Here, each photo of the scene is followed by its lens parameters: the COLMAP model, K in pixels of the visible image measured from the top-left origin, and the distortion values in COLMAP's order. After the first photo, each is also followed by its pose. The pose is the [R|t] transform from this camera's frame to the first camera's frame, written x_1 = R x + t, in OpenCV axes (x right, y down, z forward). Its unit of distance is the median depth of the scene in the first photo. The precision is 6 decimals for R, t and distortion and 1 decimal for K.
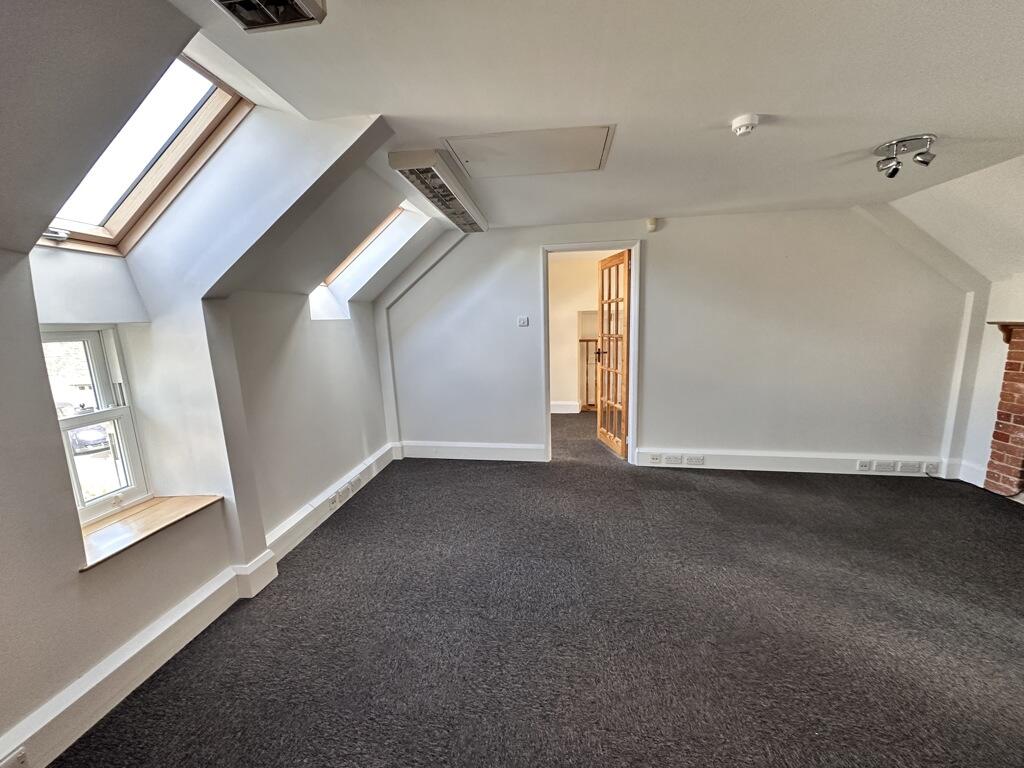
lens RADIAL K [[409.9, 0, 509.9], [0, 409.9, 381.0], [0, 0, 1]] dist [-0.005350, 0.000133]
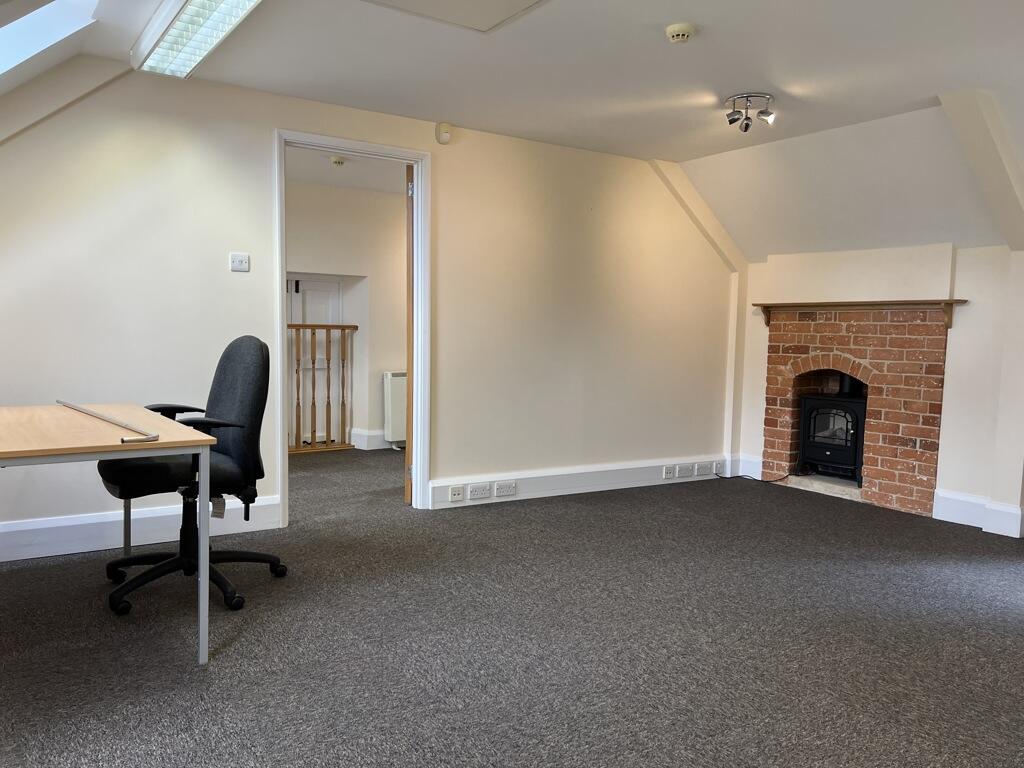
lens RADIAL K [[772.6, 0, 516.8], [0, 772.6, 377.5], [0, 0, 1]] dist [0.049023, -0.054005]
pose [[0.741593, -0.003982, 0.670838, -0.456291], [0.060458, 0.996310, -0.060921, 0.103962], [-0.668120, 0.085736, 0.739097, 0.036628]]
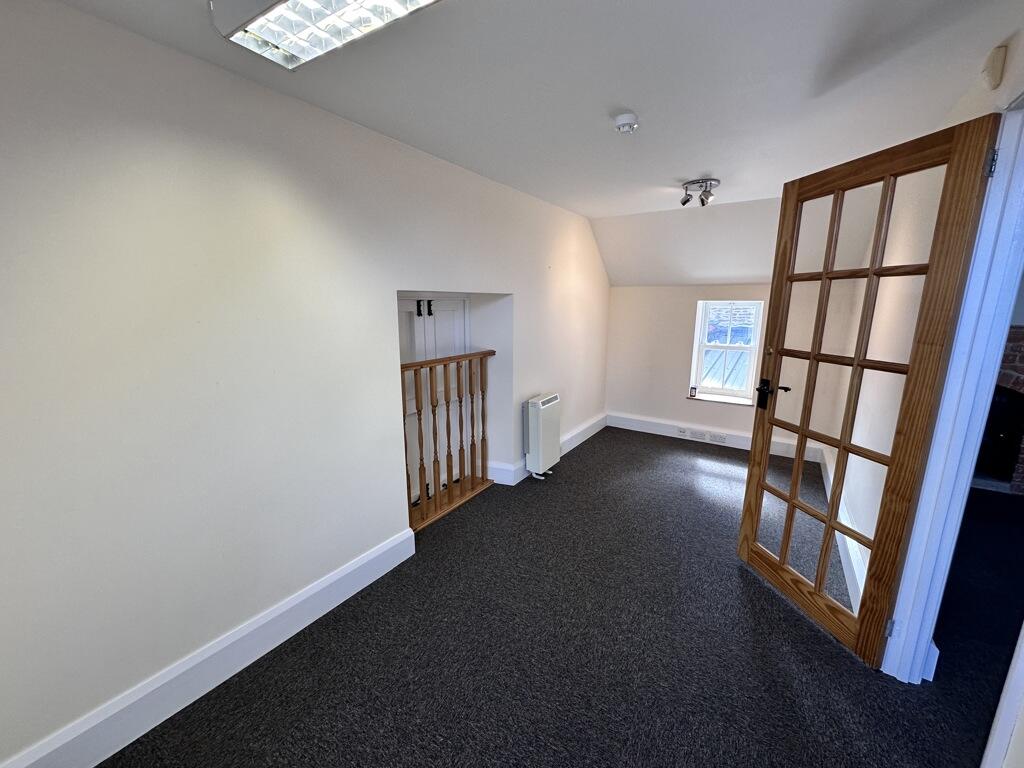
lens RADIAL K [[409.9, 0, 519.0], [0, 409.9, 406.5], [0, 0, 1]] dist [-0.005350, 0.000133]
pose [[0.424599, -0.194424, 0.884260, -0.229478], [0.119305, 0.980169, 0.158225, -0.217228], [-0.897487, 0.038314, 0.439374, 1.424541]]
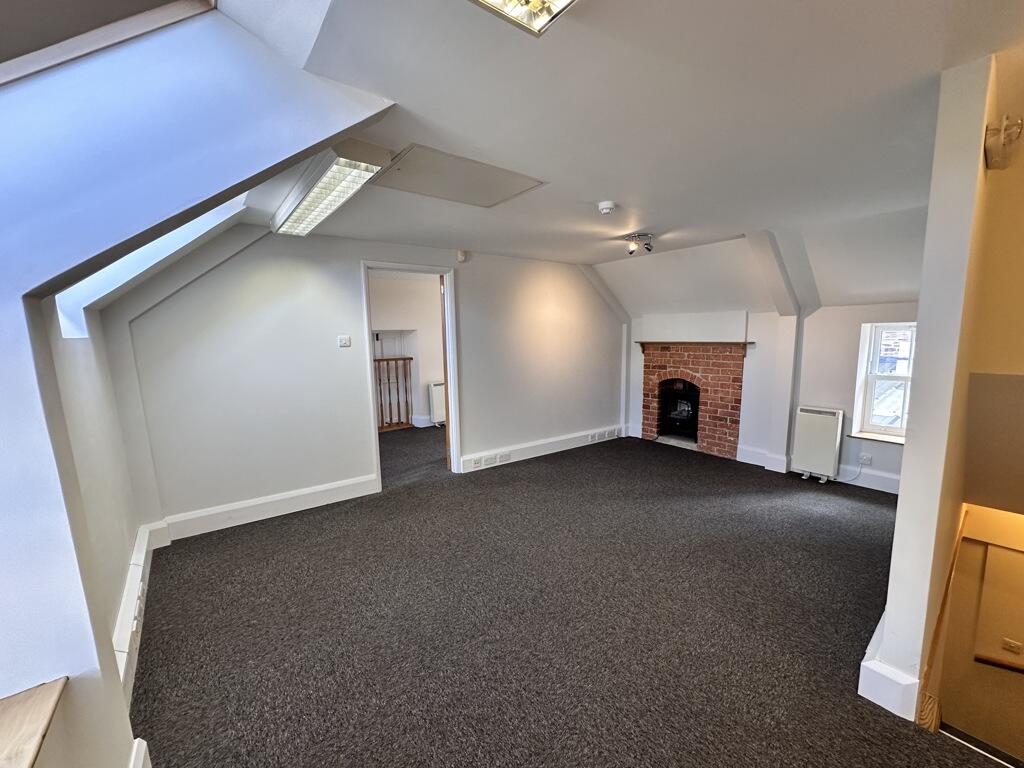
lens RADIAL K [[409.9, 0, 516.5], [0, 409.9, 380.5], [0, 0, 1]] dist [-0.005350, 0.000133]
pose [[0.705455, -0.066636, 0.705615, -0.410395], [0.101134, 0.994847, -0.007161, -0.019428], [-0.701502, 0.076413, 0.708559, 0.132935]]
